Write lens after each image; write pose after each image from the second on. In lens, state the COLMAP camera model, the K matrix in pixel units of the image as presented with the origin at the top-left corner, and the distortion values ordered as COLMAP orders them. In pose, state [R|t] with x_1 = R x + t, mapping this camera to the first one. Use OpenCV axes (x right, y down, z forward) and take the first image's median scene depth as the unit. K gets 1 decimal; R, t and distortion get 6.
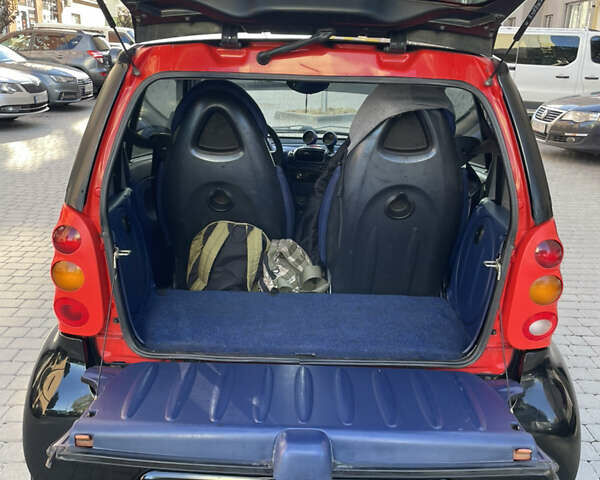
lens RADIAL K [[592.3, 0, 300.0], [0, 592.3, 240.0], [0, 0, 1]] dist [0.053097, -0.042035]
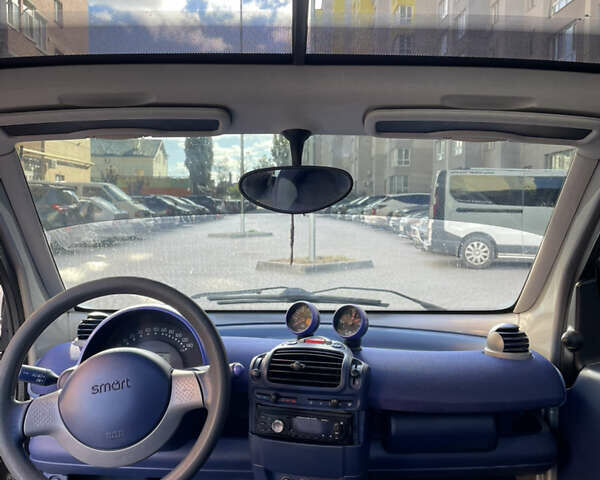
lens RADIAL K [[592.3, 0, 300.0], [0, 592.3, 240.0], [0, 0, 1]] dist [0.053097, -0.042035]
pose [[0.999045, -0.034411, 0.026911, 0.004710], [0.039923, 0.969286, -0.242675, -0.109141], [-0.017733, 0.243517, 0.969734, 0.501761]]
